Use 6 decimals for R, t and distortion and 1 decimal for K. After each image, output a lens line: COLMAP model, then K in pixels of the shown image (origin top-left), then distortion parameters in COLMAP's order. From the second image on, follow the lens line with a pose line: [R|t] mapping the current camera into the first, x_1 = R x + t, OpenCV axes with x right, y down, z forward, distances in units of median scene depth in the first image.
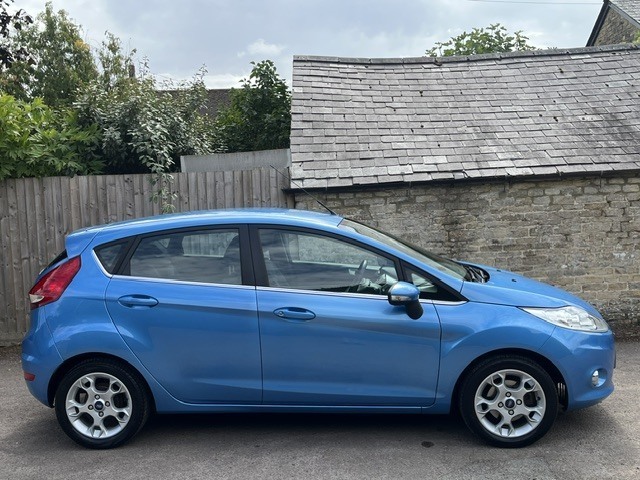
lens RADIAL K [[535.5, 0, 320.7], [0, 535.5, 243.0], [0, 0, 1]] dist [0.040170, -0.072652]
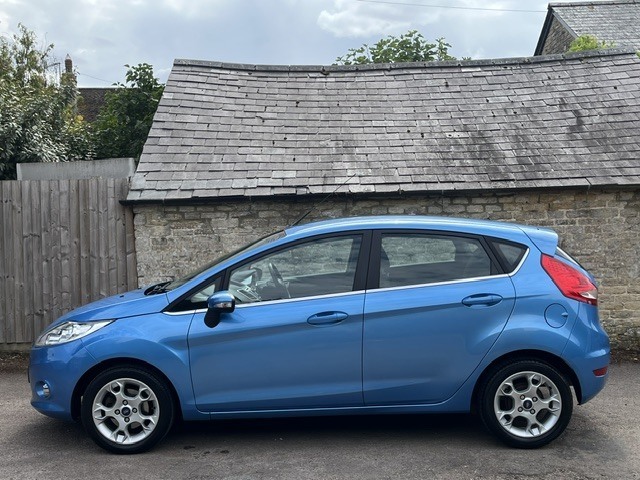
lens RADIAL K [[598.4, 0, 320.0], [0, 598.4, 240.0], [0, 0, 1]] dist [0.105568, -0.278470]
pose [[0.999541, 0.024133, 0.018305, 0.248044], [-0.023522, 0.999182, -0.032895, -0.002515], [-0.019084, 0.032449, 0.999291, -0.071690]]
